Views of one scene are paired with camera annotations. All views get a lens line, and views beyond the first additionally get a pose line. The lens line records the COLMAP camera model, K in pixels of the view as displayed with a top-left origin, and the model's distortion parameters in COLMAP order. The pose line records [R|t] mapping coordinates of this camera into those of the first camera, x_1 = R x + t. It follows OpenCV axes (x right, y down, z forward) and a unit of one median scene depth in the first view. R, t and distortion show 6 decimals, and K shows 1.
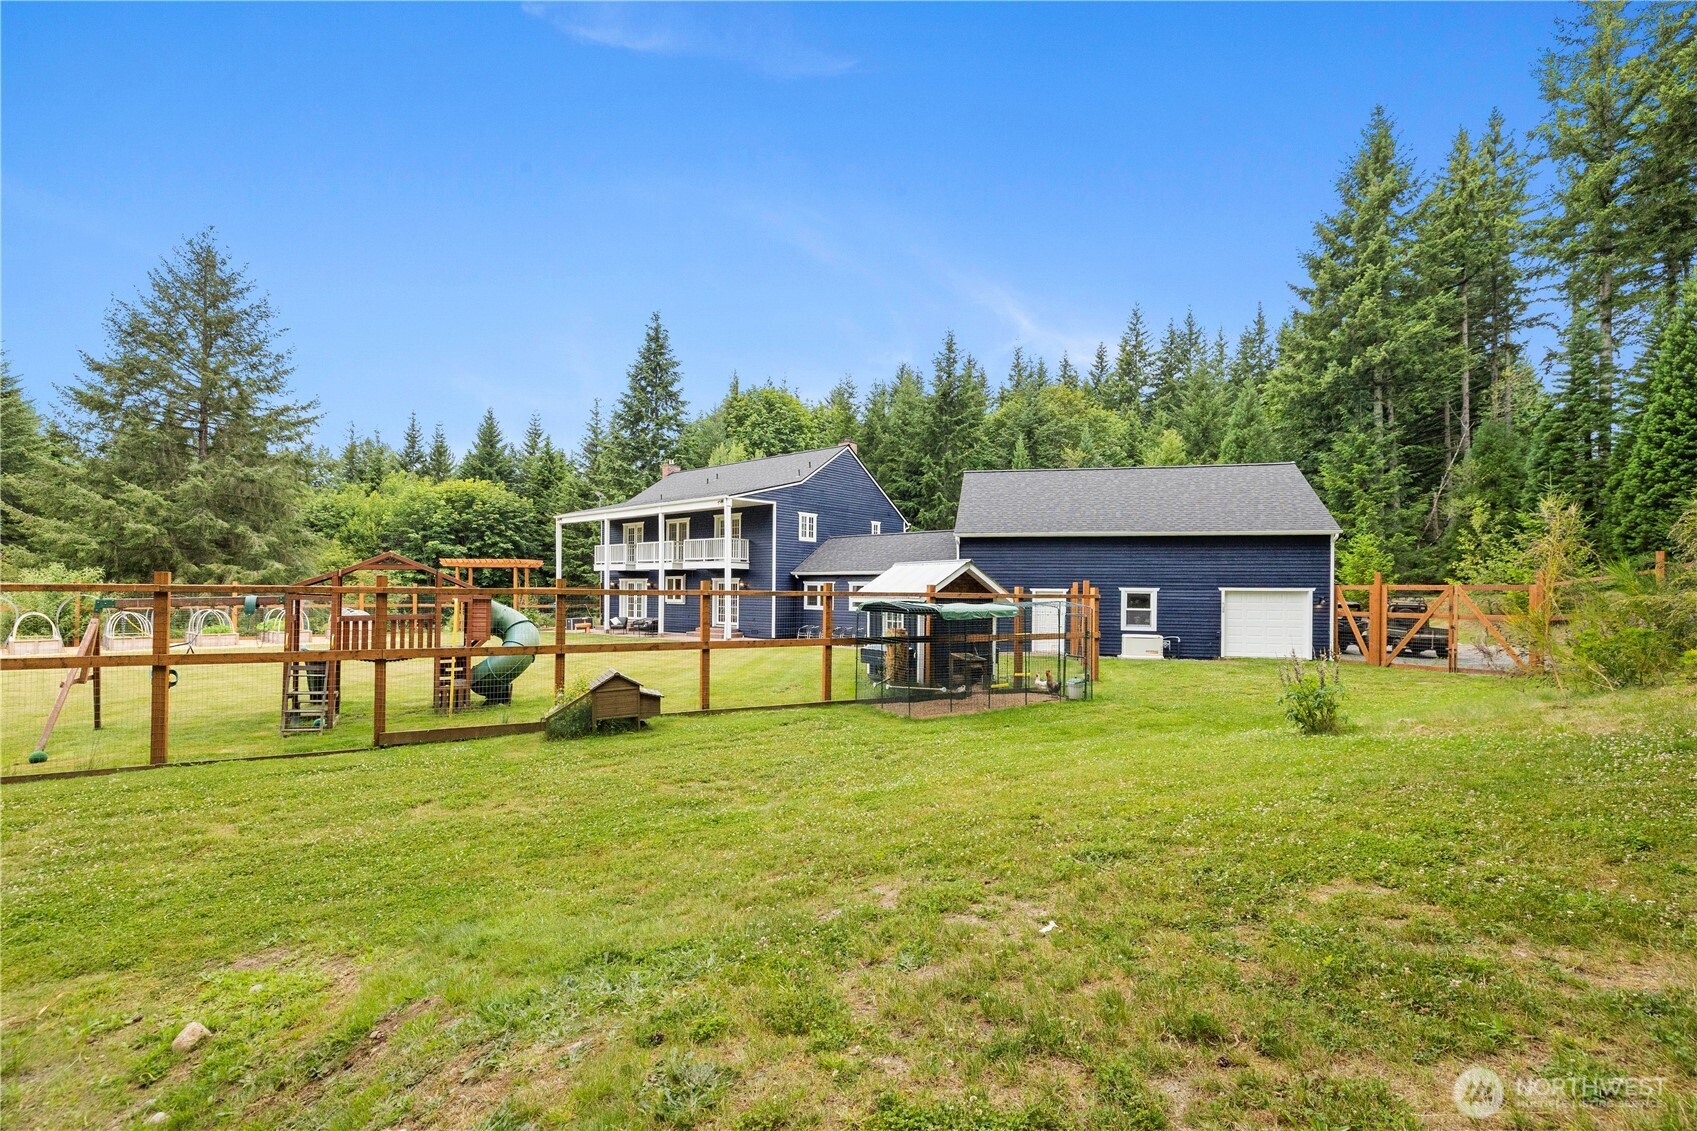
lens RADIAL K [[732.7, 0, 848.5], [0, 732.7, 565.5], [0, 0, 1]] dist [0.013586, 0.000003]
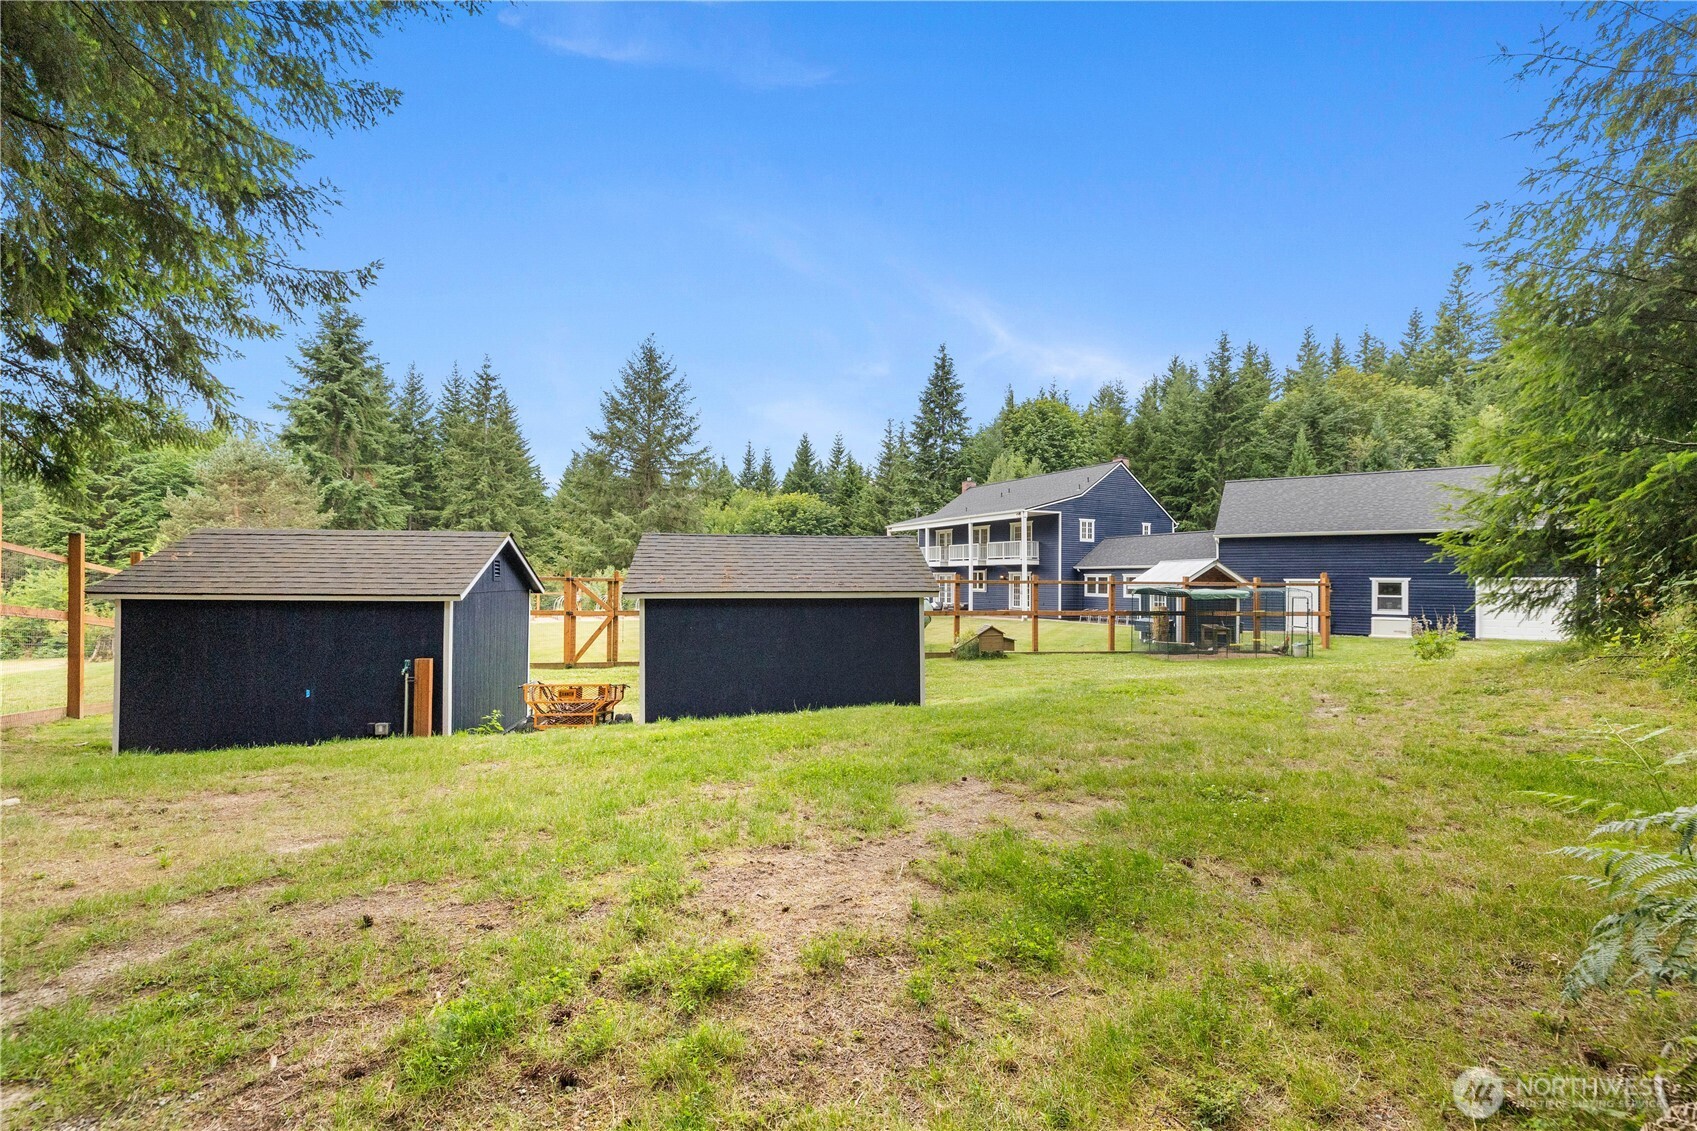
lens RADIAL K [[732.7, 0, 848.5], [0, 732.7, 565.5], [0, 0, 1]] dist [0.013586, 0.000003]
pose [[0.938677, -0.011059, -0.344620, -0.006226], [0.014869, 0.999854, 0.008413, -0.008028], [0.344477, -0.013022, 0.938705, -0.272535]]
